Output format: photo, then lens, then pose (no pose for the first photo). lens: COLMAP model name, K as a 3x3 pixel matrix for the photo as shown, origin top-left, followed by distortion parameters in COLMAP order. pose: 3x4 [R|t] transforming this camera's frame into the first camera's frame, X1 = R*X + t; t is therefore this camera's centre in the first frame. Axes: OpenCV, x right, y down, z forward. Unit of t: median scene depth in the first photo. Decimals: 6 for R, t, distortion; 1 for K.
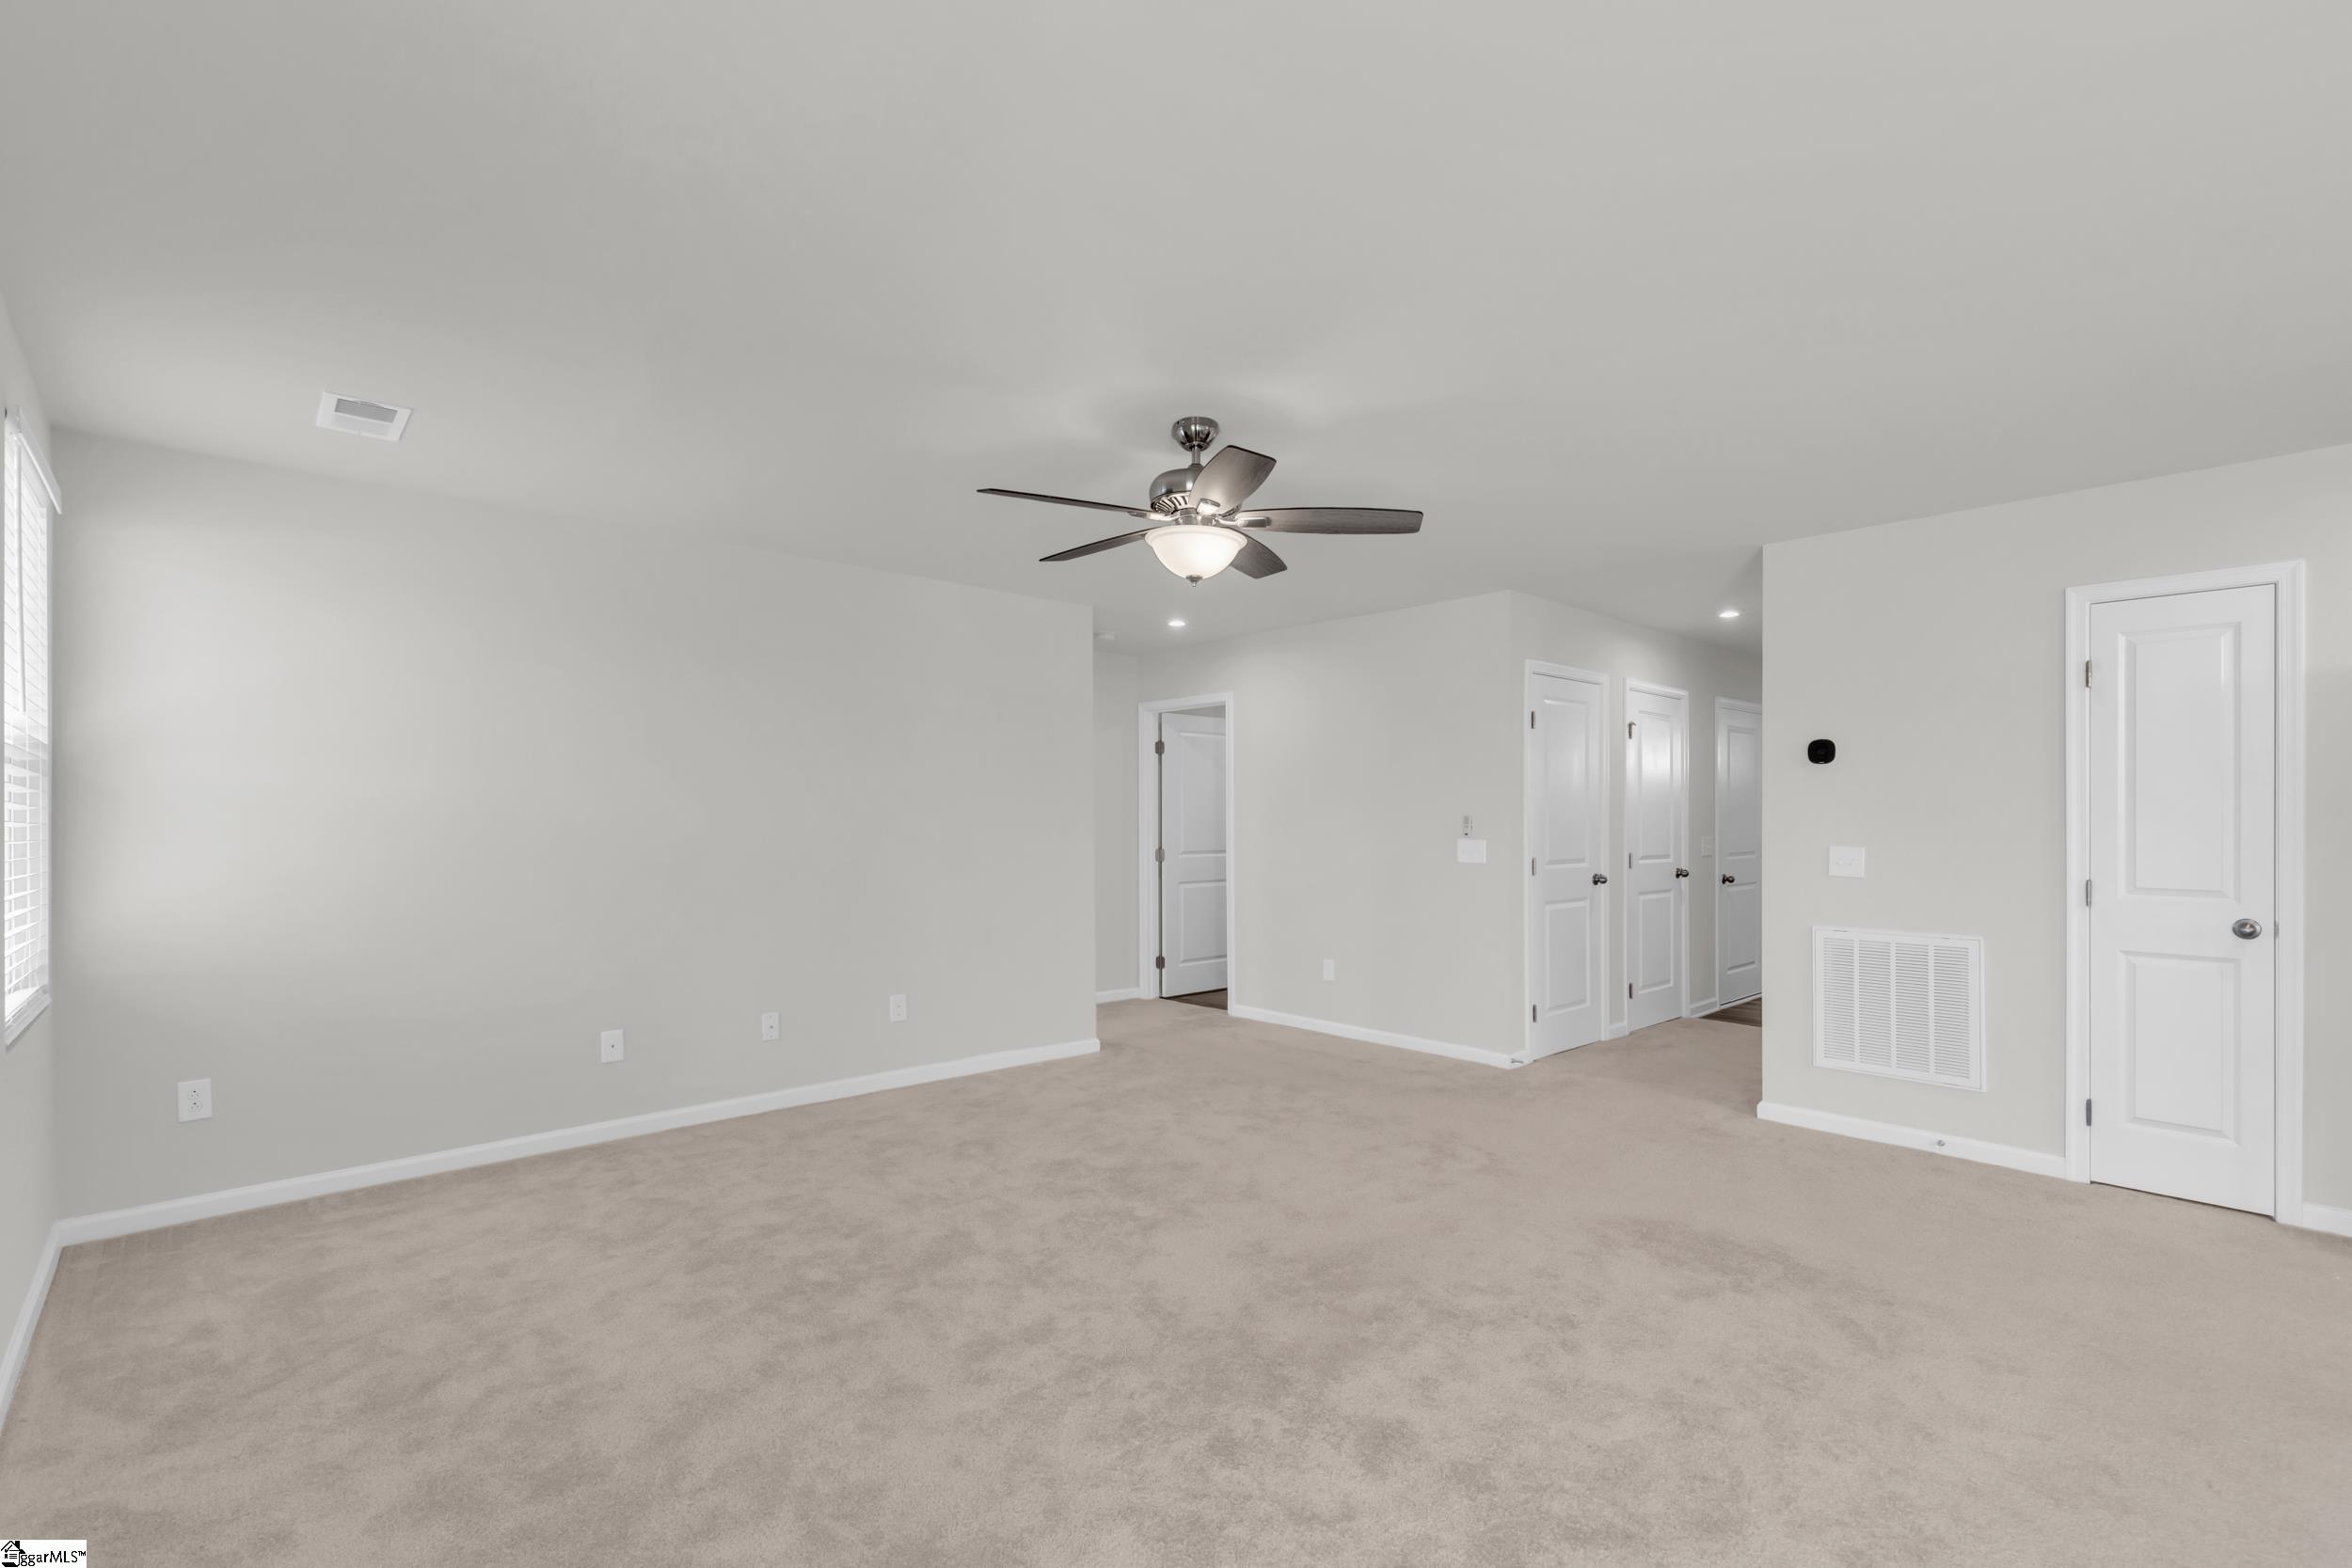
lens RADIAL K [[1082.3, 0, 1194.3], [0, 1082.3, 817.1], [0, 0, 1]] dist [0.002663, 0.000103]
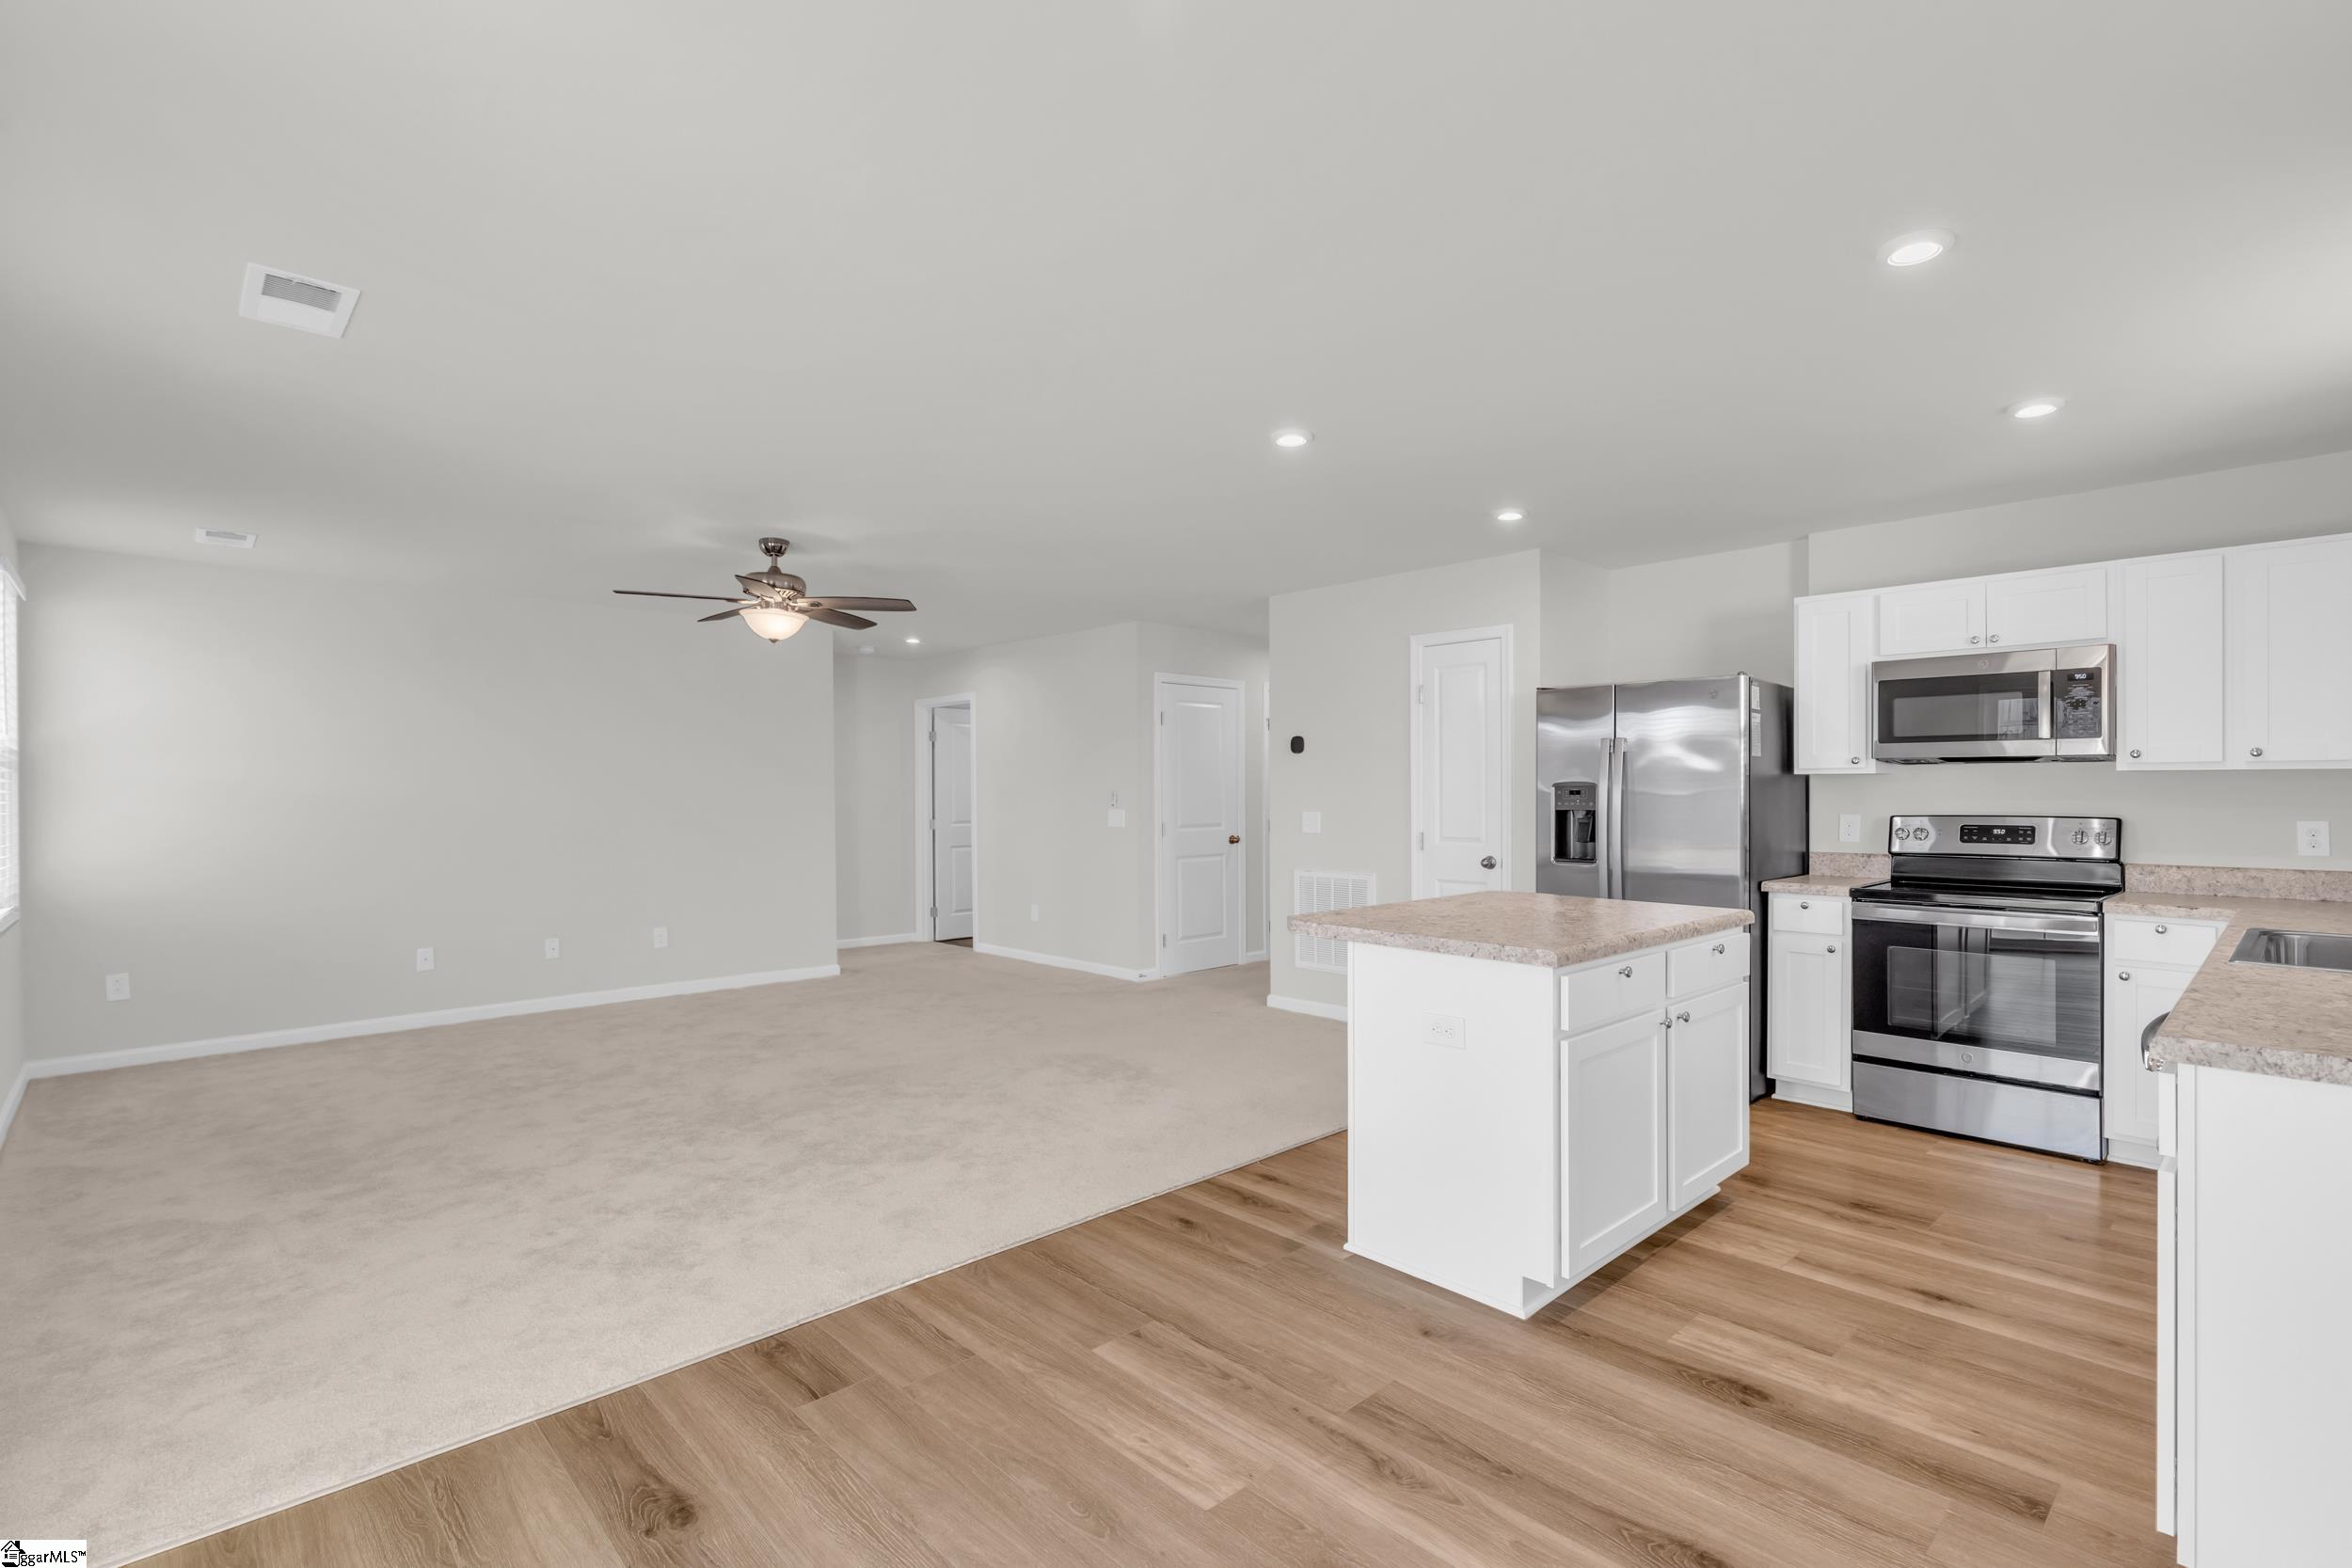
lens RADIAL K [[1096.0, 0, 1200.5], [0, 1096.0, 794.0], [0, 0, 1]] dist [0.000403, 0.000307]
pose [[0.999635, -0.005404, 0.026475, 0.532885], [0.005367, 0.999985, 0.001470, 0.001390], [-0.026483, -0.001327, 0.999648, -0.550870]]
